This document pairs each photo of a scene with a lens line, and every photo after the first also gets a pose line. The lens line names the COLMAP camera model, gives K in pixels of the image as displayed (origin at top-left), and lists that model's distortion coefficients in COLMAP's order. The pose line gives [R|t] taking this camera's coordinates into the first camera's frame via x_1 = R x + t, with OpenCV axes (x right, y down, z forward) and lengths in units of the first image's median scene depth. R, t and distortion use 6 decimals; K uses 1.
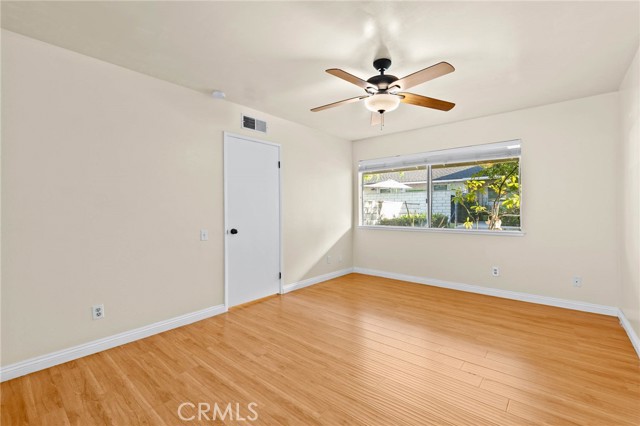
lens RADIAL K [[272.9, 0, 321.4], [0, 272.9, 217.7], [0, 0, 1]] dist [0.001857, 0.000022]
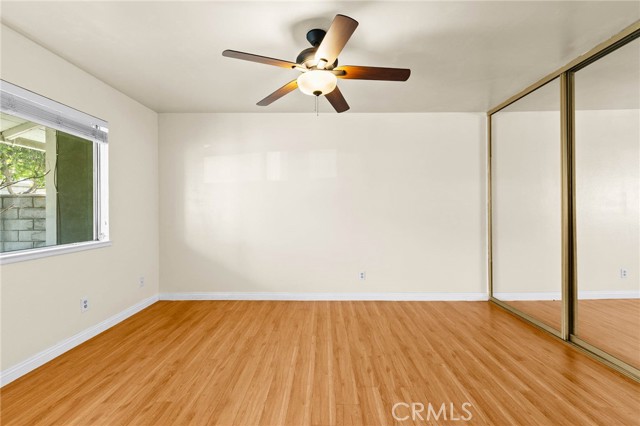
lens RADIAL K [[276.8, 0, 332.8], [0, 276.8, 210.0], [0, 0, 1]] dist [0.000675, -0.000006]
pose [[-0.653581, 0.002783, 0.756851, -0.386520], [0.029573, 0.999324, 0.021863, -0.049227], [-0.756279, 0.036671, -0.653221, 1.266370]]
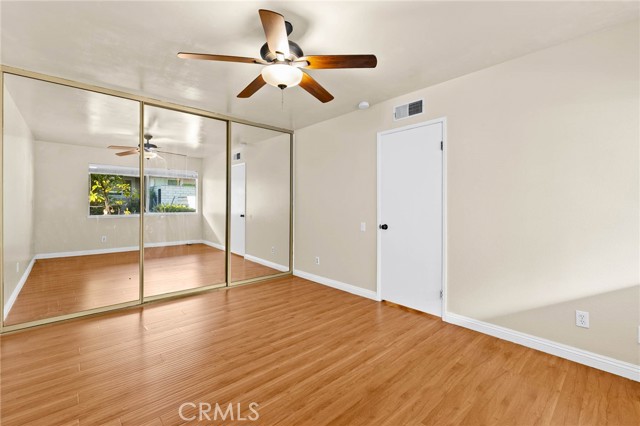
lens RADIAL K [[286.6, 0, 320.0], [0, 286.6, 213.0], [0, 0, 1]] dist [0.000839, 0.000026]
pose [[-0.131412, 0.032709, -0.990788, 0.872437], [-0.033418, 0.998741, 0.037404, -0.037567], [0.990764, 0.038025, -0.130154, 1.012446]]
